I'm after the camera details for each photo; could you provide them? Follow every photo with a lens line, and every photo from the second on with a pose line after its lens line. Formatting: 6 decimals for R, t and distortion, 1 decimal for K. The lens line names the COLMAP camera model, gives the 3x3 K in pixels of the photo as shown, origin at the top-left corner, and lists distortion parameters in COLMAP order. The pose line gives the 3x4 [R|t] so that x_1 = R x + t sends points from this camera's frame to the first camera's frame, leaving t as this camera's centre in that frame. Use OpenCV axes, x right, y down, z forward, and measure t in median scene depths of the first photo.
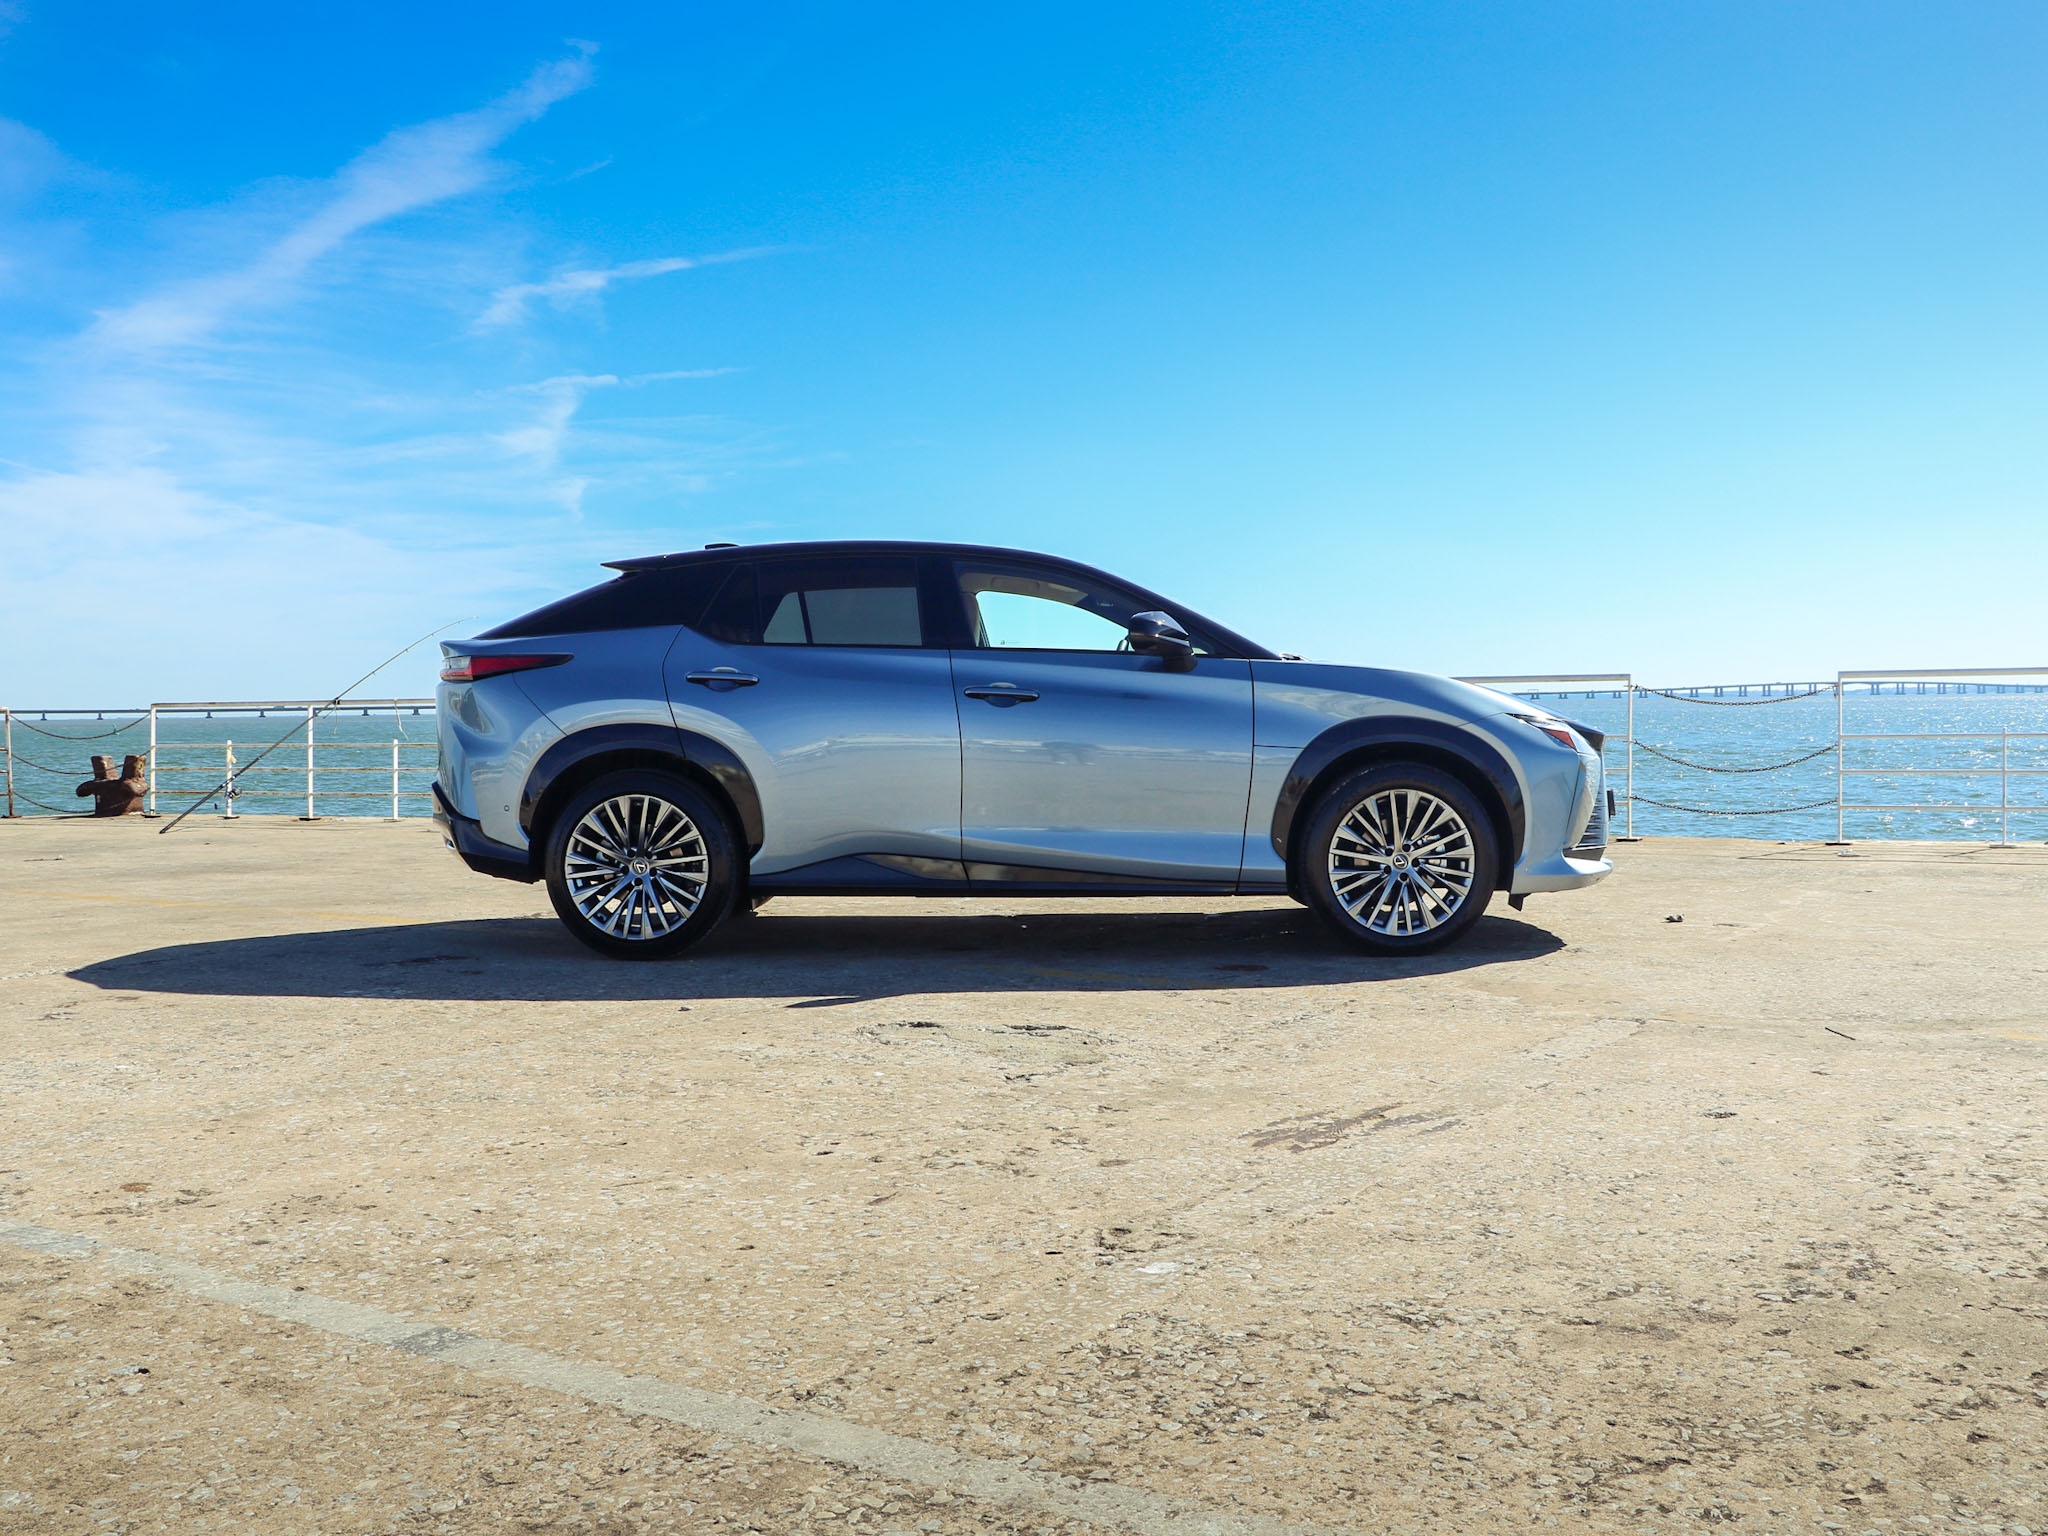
lens RADIAL K [[1906.4, 0, 993.5], [0, 1906.4, 748.6], [0, 0, 1]] dist [-0.116943, 0.000000]
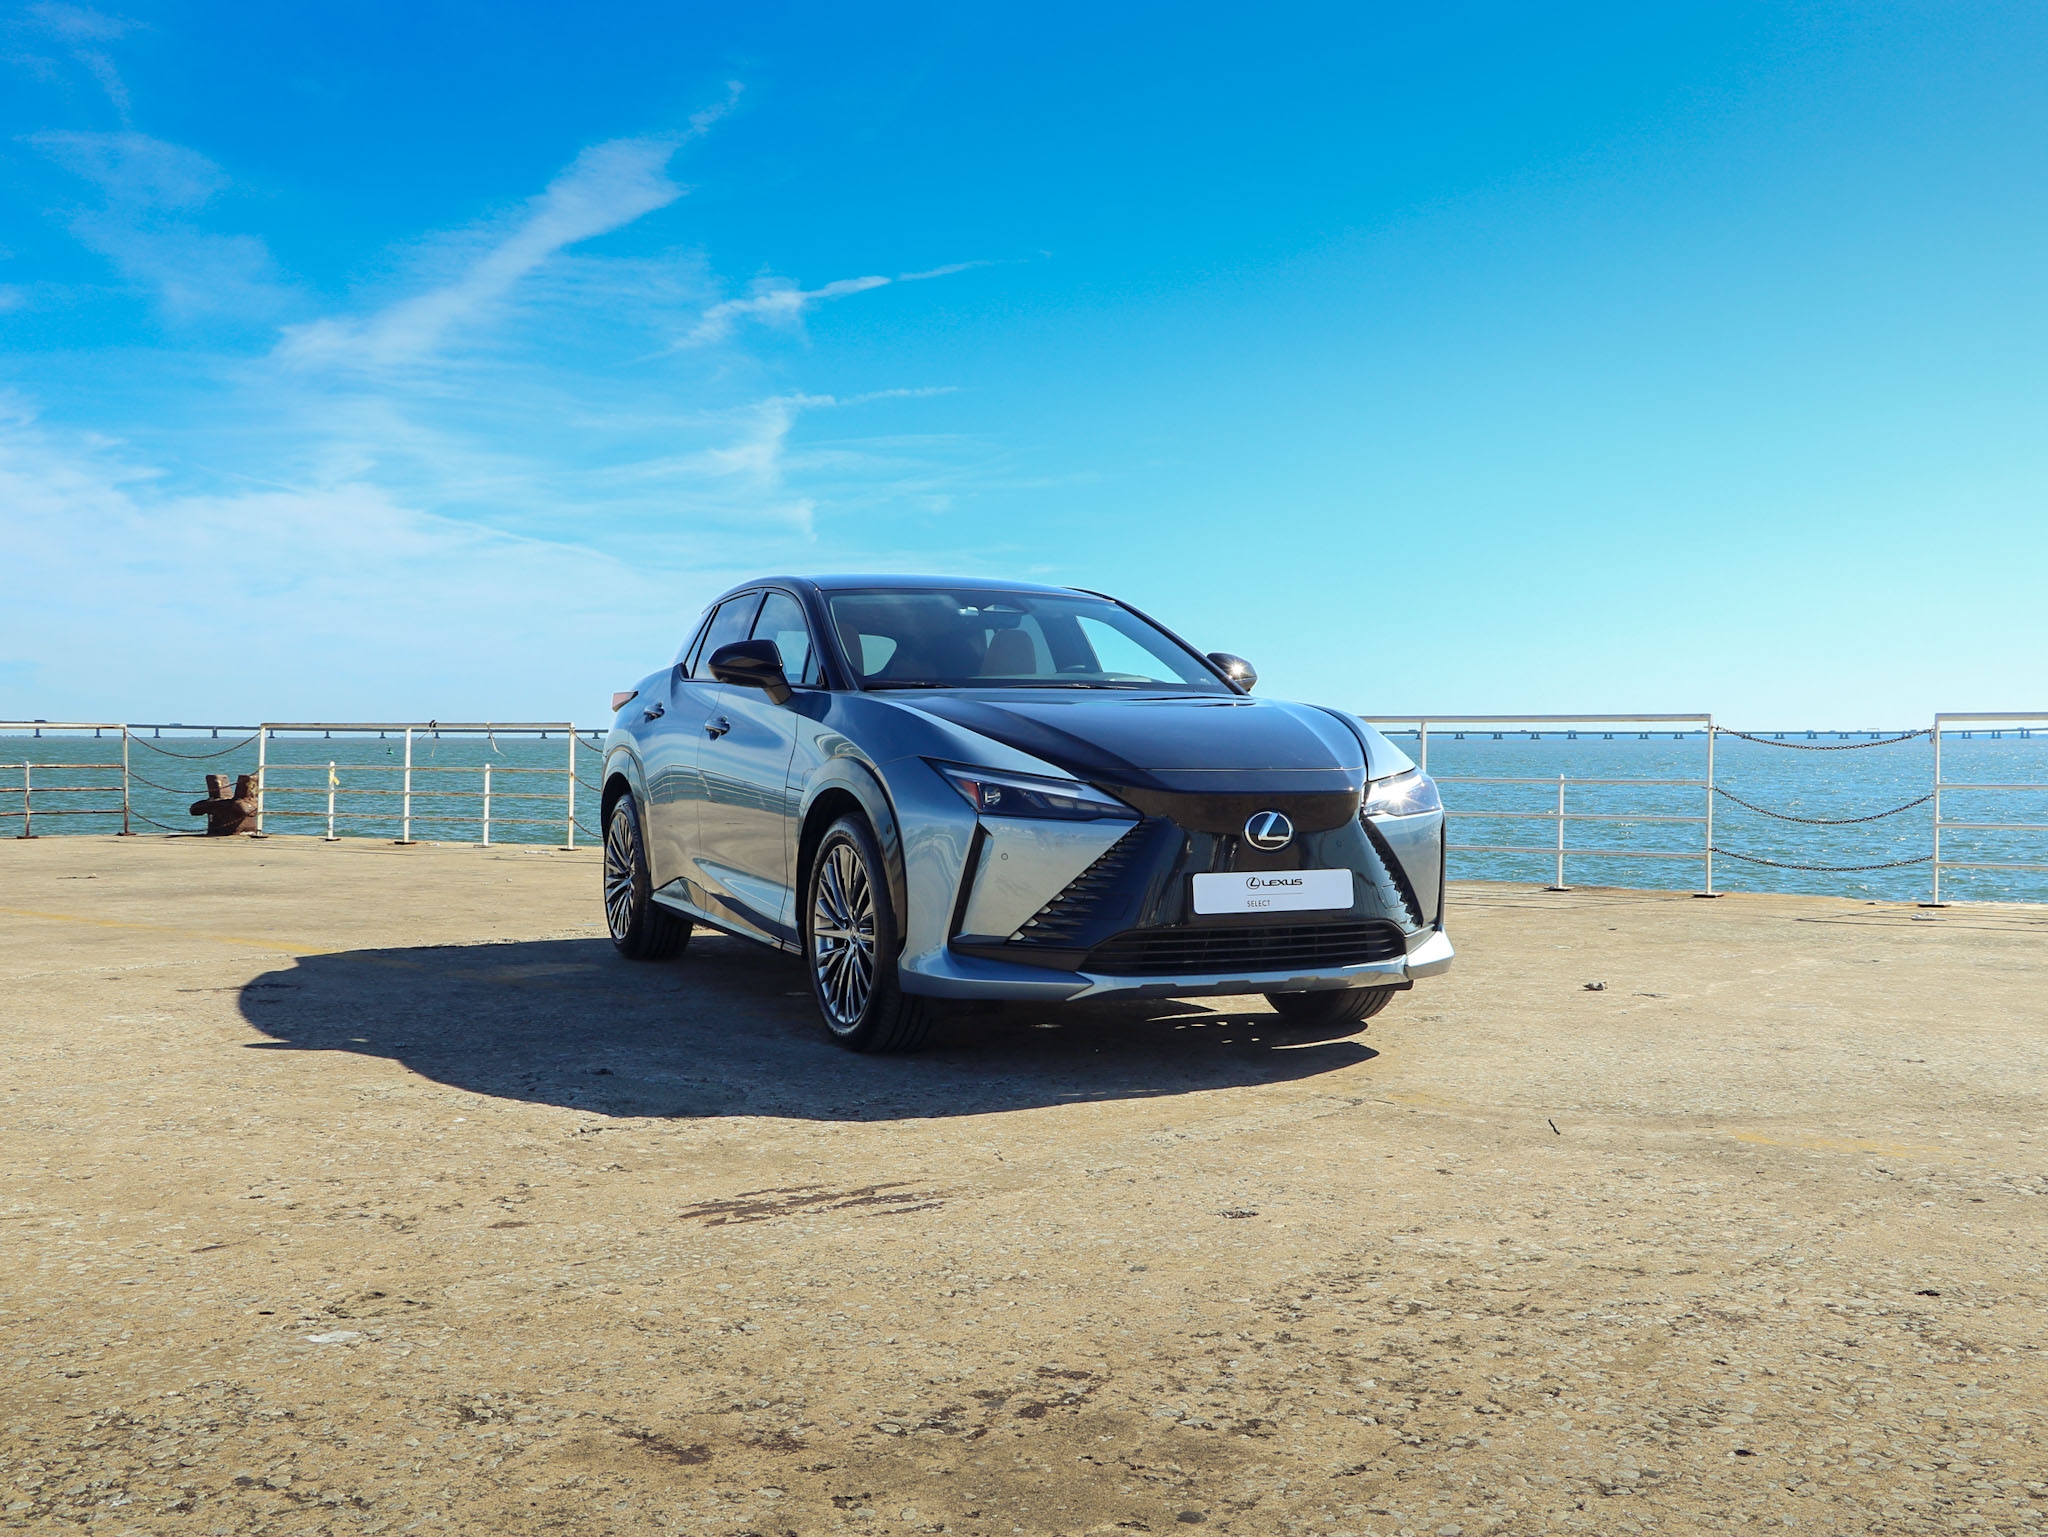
lens RADIAL K [[1990.0, 0, 1035.3], [0, 1990.0, 757.6], [0, 0, 1]] dist [-0.098805, 0.000000]
pose [[0.991563, 0.015480, -0.128695, 0.405404], [-0.016957, 0.999802, -0.010395, -0.008529], [0.128508, 0.012489, 0.991630, 0.052039]]
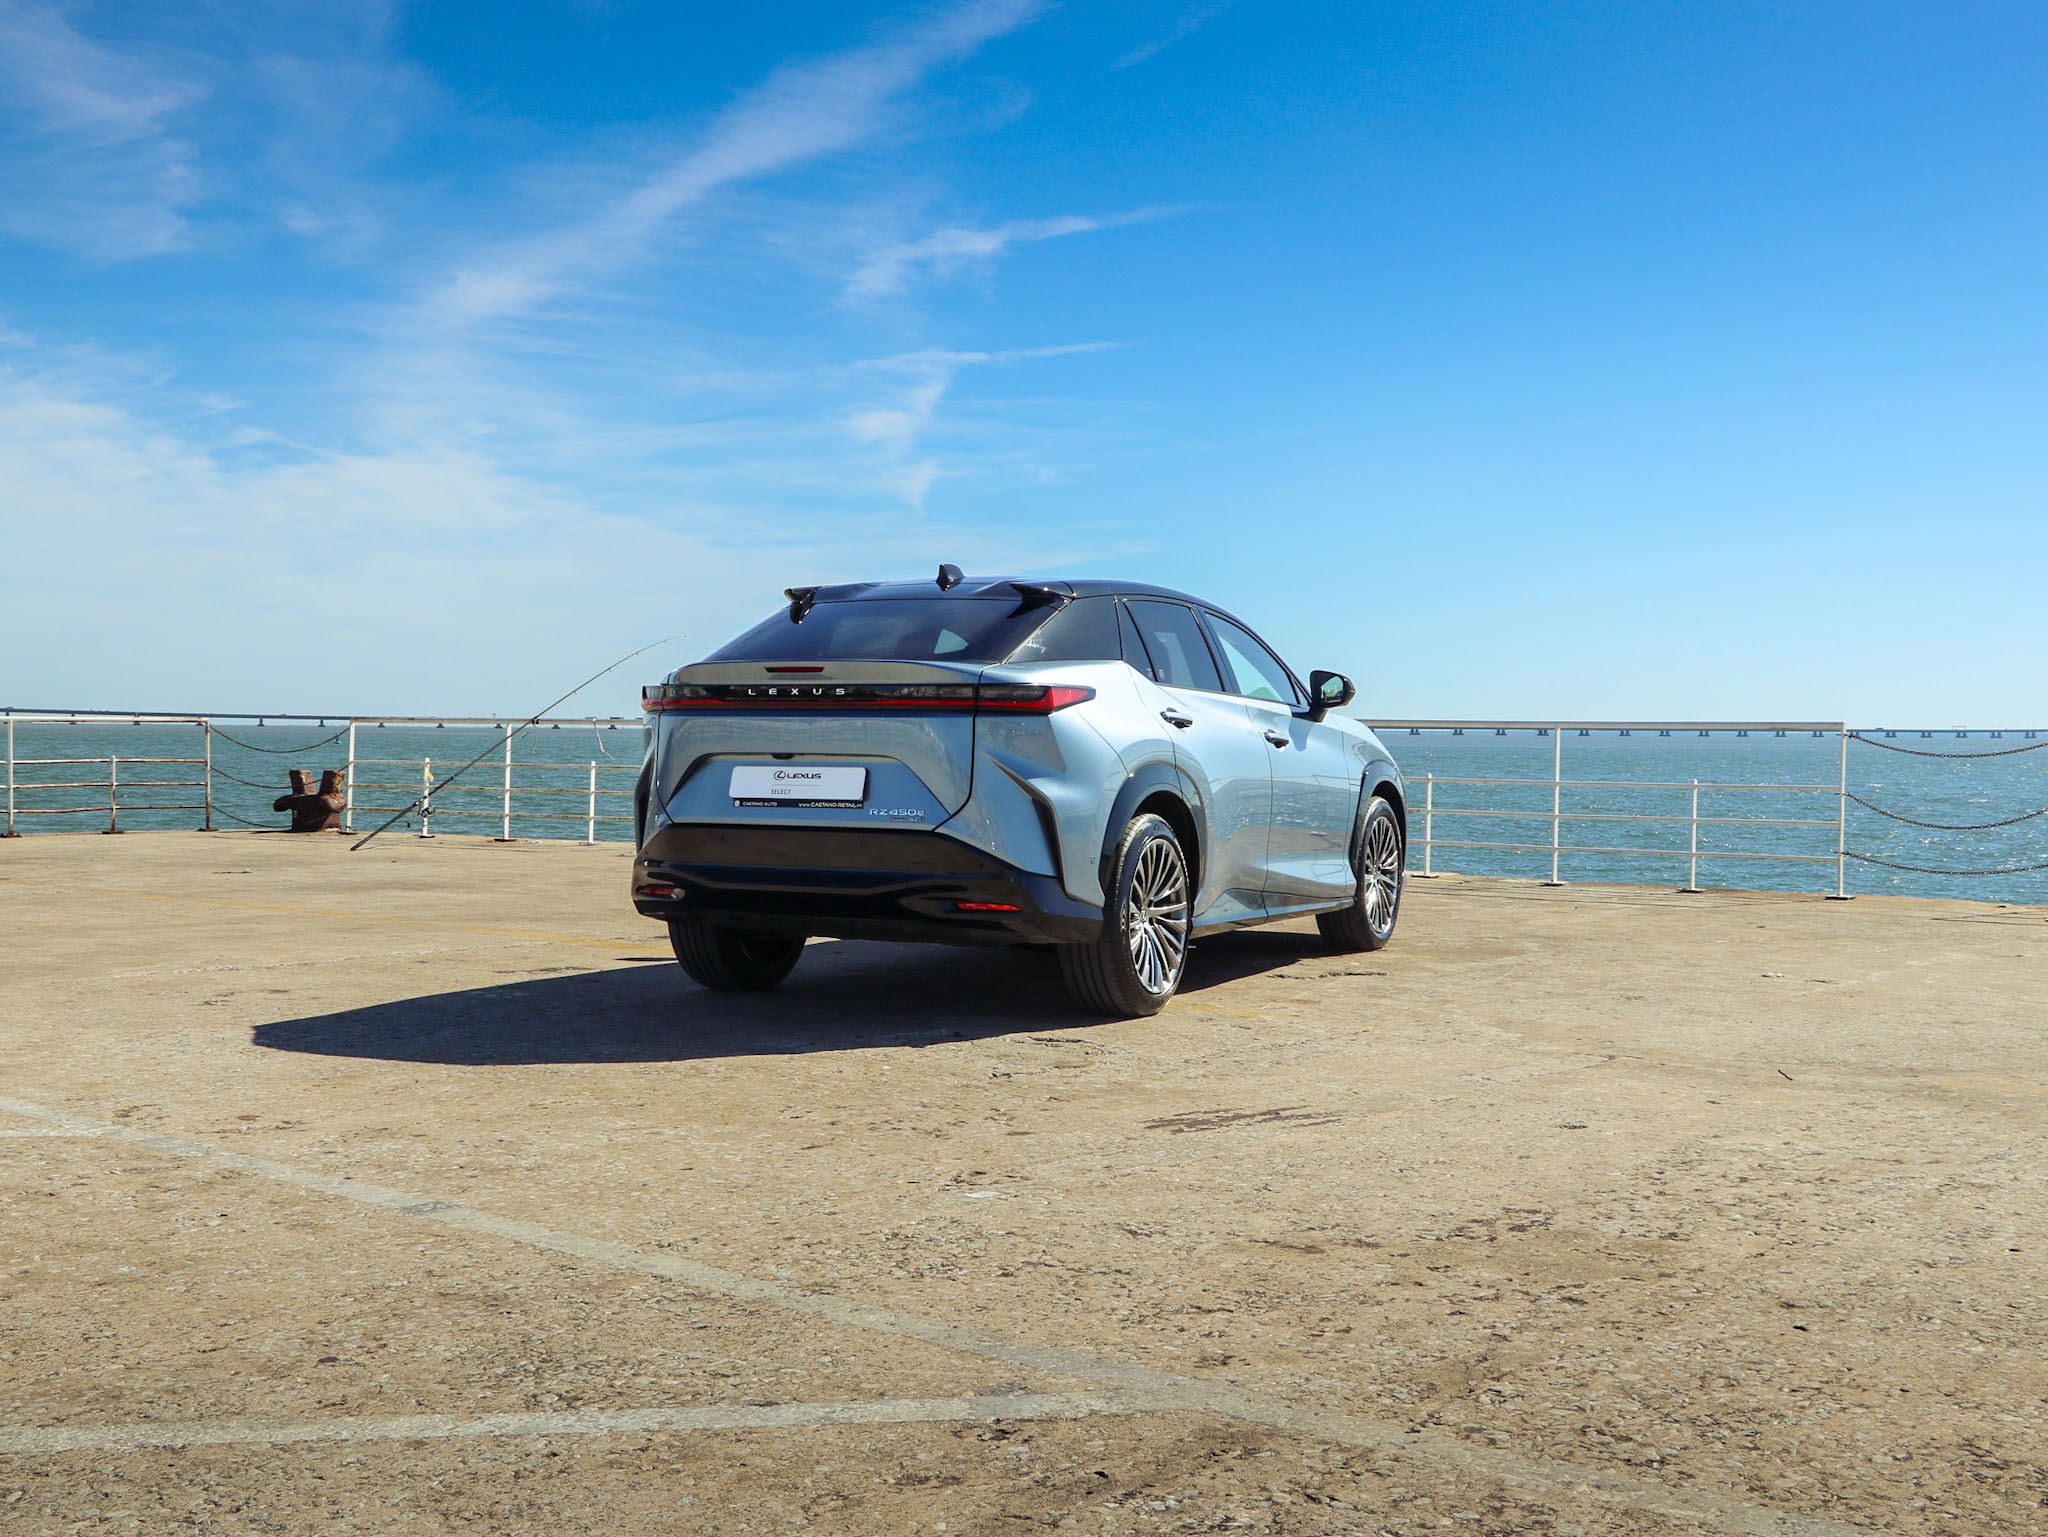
lens RADIAL K [[2178.3, 0, 1039.3], [0, 2178.3, 772.0], [0, 0, 1]] dist [-0.080207, 0.000000]
pose [[0.991577, 0.022813, -0.127496, 0.226105], [-0.023177, 0.999730, -0.001375, -0.011279], [0.127430, 0.004318, 0.991838, -0.351807]]
